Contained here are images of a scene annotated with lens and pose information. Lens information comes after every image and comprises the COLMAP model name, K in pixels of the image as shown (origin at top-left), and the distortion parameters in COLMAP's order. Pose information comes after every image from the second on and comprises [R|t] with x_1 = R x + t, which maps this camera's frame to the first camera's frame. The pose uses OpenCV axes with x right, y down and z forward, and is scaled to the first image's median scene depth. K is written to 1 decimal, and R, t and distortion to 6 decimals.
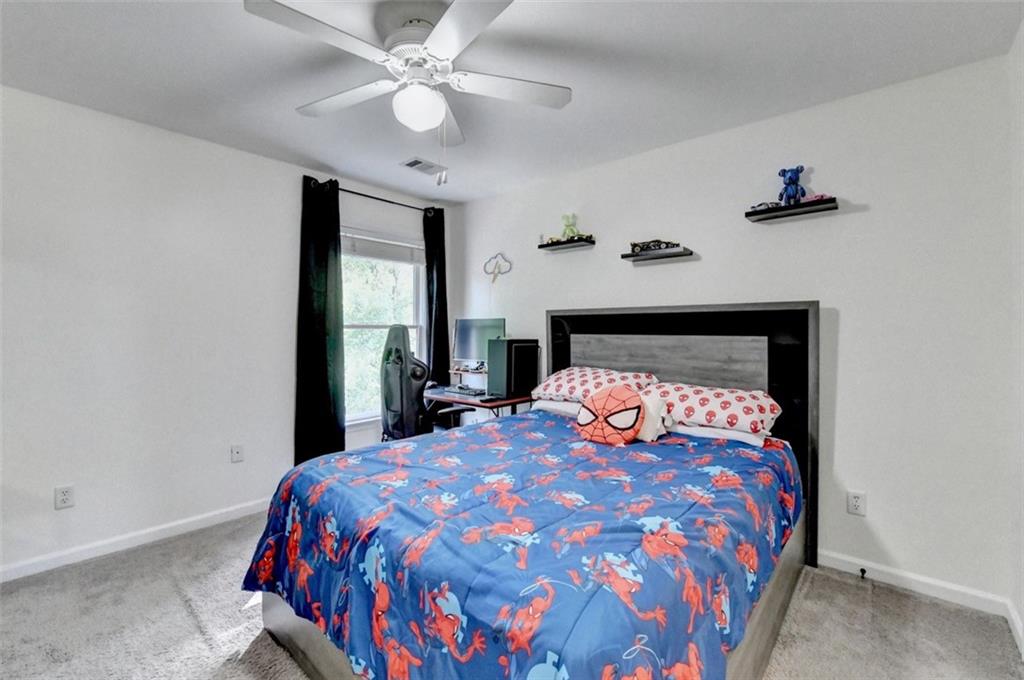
lens RADIAL K [[425.3, 0, 504.1], [0, 425.3, 339.1], [0, 0, 1]] dist [-0.010591, -0.006101]
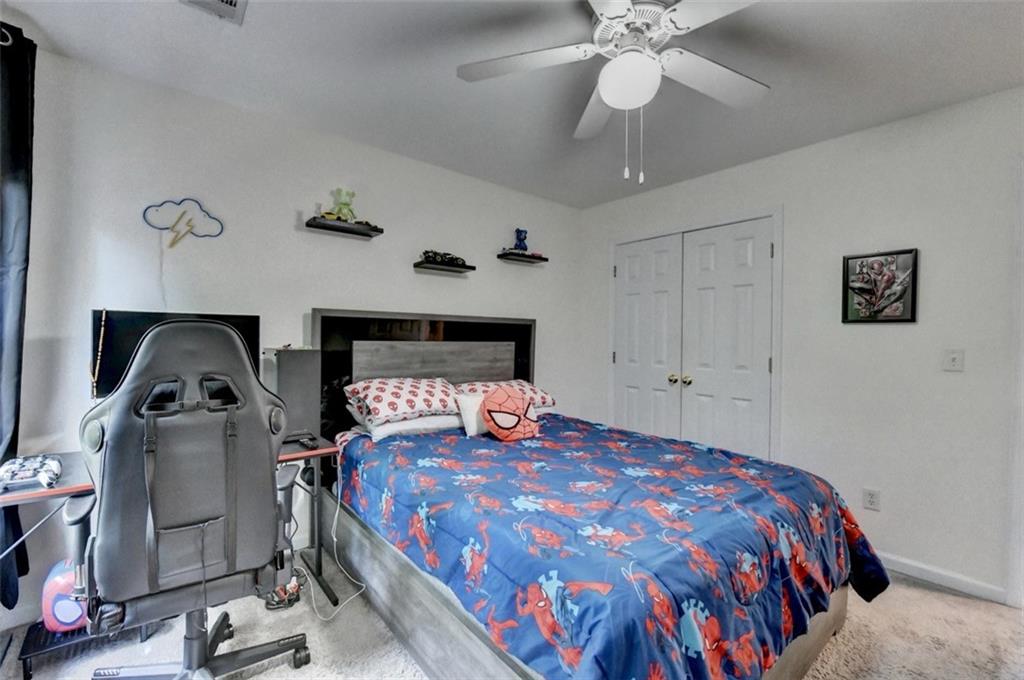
lens RADIAL K [[425.3, 0, 504.1], [0, 425.3, 339.1], [0, 0, 1]] dist [-0.010591, -0.006101]
pose [[0.161459, -0.005364, 0.986865, -0.709611], [0.009704, 0.999946, 0.003848, -0.018337], [-0.986832, 0.008955, 0.161503, 0.705734]]
